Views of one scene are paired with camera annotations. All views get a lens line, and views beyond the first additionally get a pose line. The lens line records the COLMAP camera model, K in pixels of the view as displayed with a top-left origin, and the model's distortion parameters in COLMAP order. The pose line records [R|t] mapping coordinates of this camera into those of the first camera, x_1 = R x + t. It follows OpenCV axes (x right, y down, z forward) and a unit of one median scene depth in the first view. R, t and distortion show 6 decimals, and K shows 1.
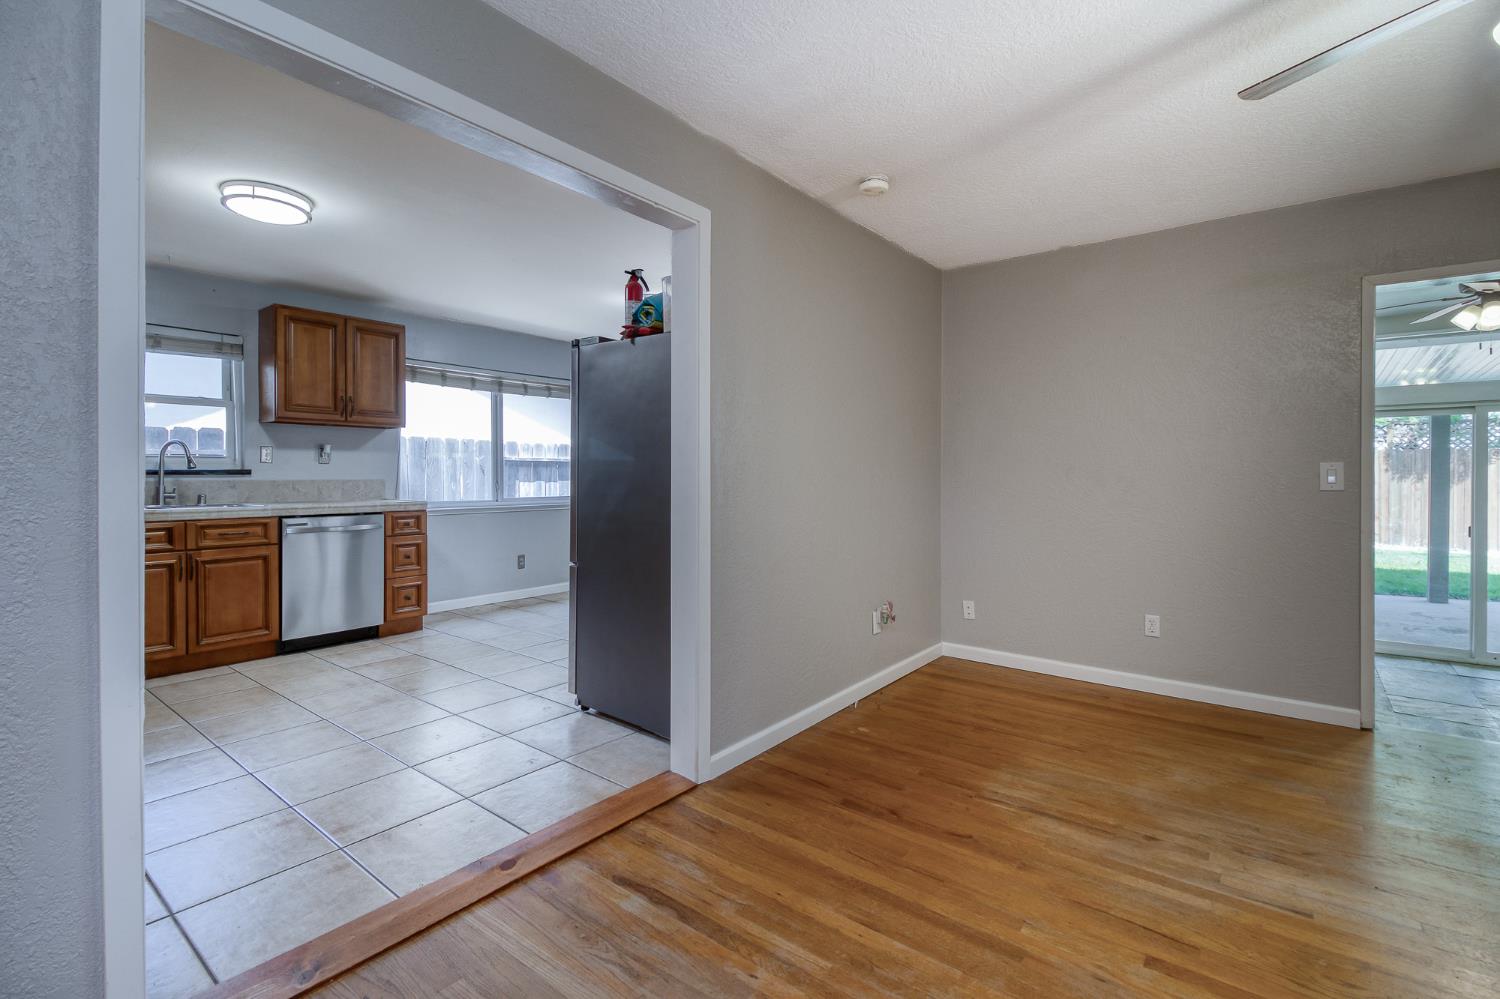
lens RADIAL K [[677.4, 0, 749.6], [0, 677.4, 488.9], [0, 0, 1]] dist [0.002836, 0.000090]
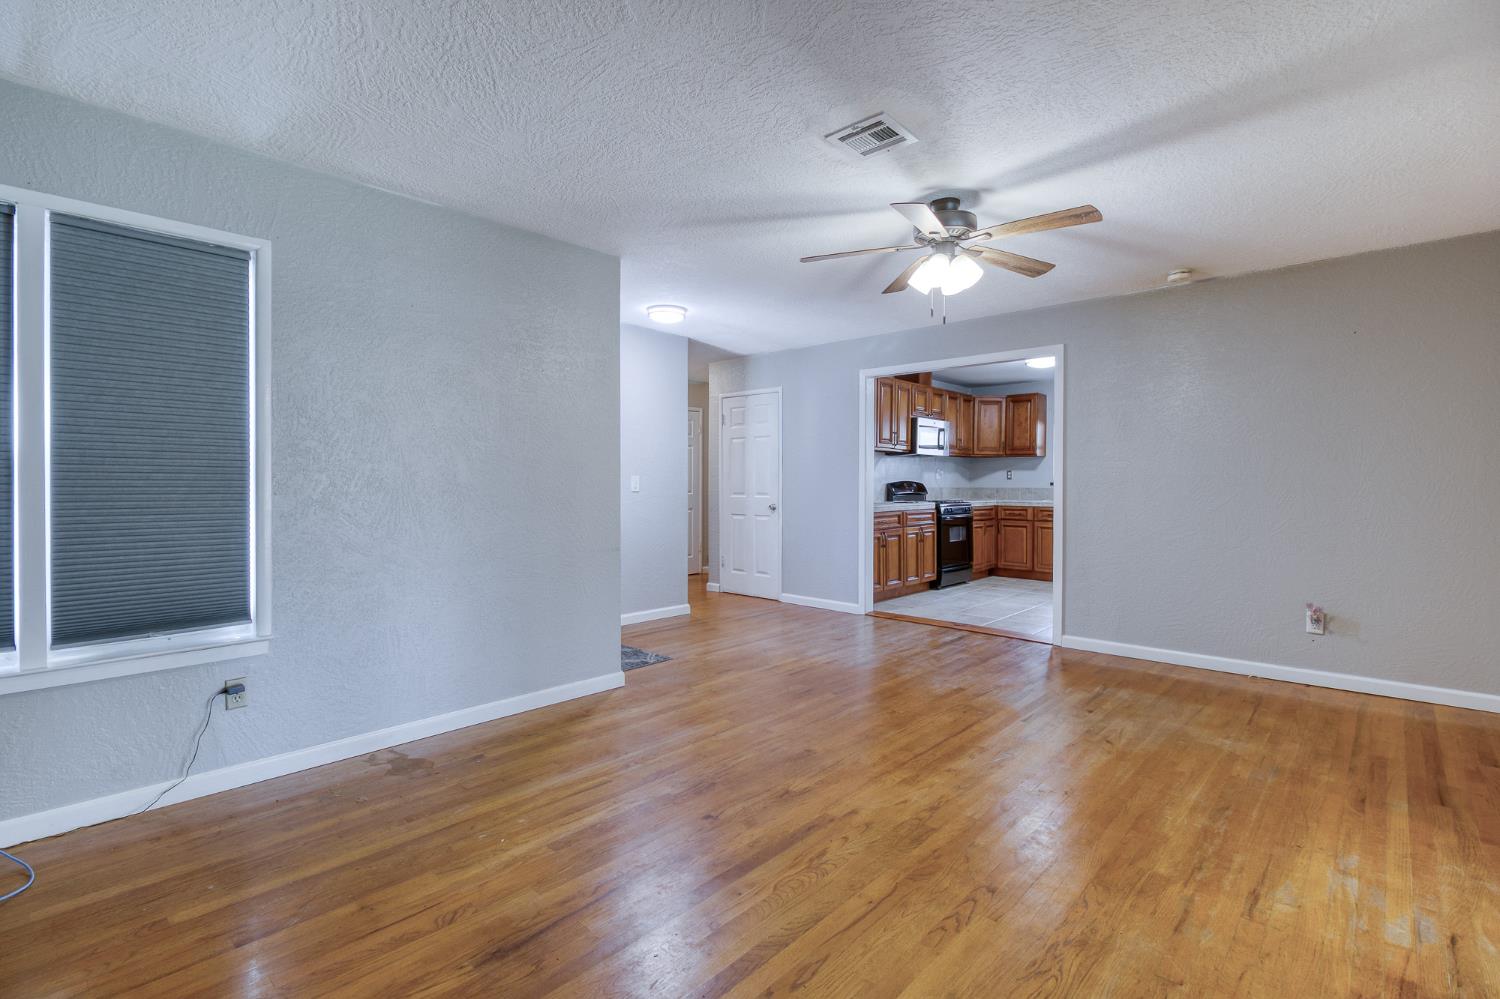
lens RADIAL K [[693.4, 0, 719.7], [0, 693.4, 480.1], [0, 0, 1]] dist [0.004494, -0.000984]
pose [[-0.100585, -0.003103, -0.994924, 1.802929], [-0.024791, 0.999692, -0.000611, -0.003248], [0.994620, 0.024603, -0.100631, 0.225341]]
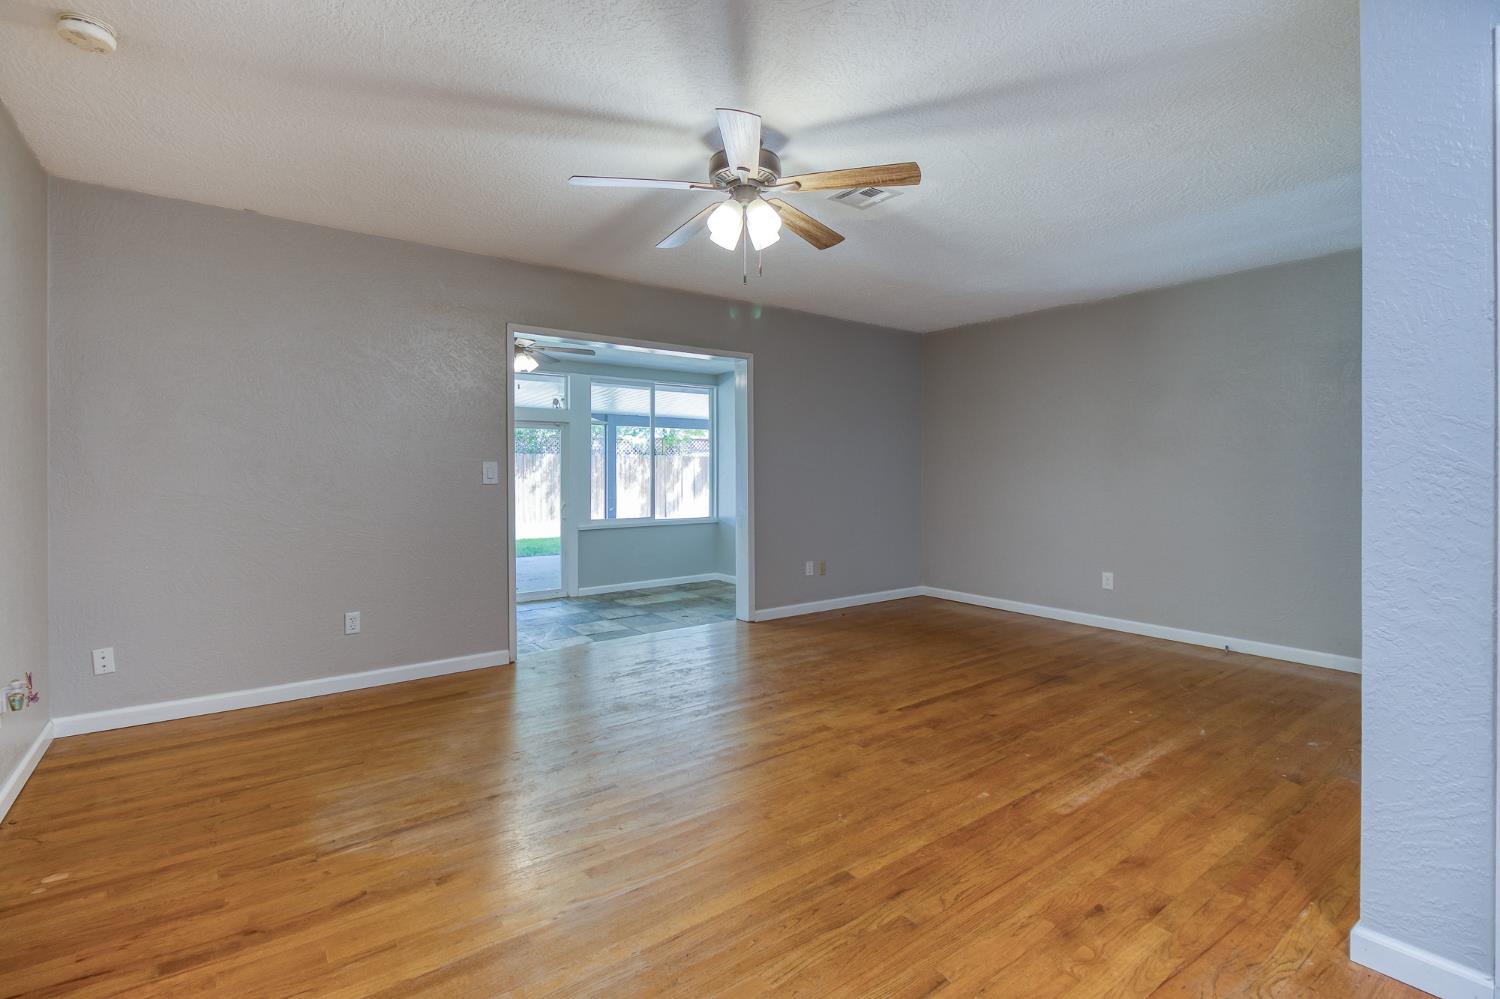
lens RADIAL K [[693.4, 0, 719.7], [0, 693.4, 480.1], [0, 0, 1]] dist [0.004494, -0.000984]
pose [[0.276934, -0.015136, 0.960770, -0.307518], [0.024188, 0.999669, 0.008777, -0.006596], [-0.960585, 0.020809, 0.277208, 0.244146]]
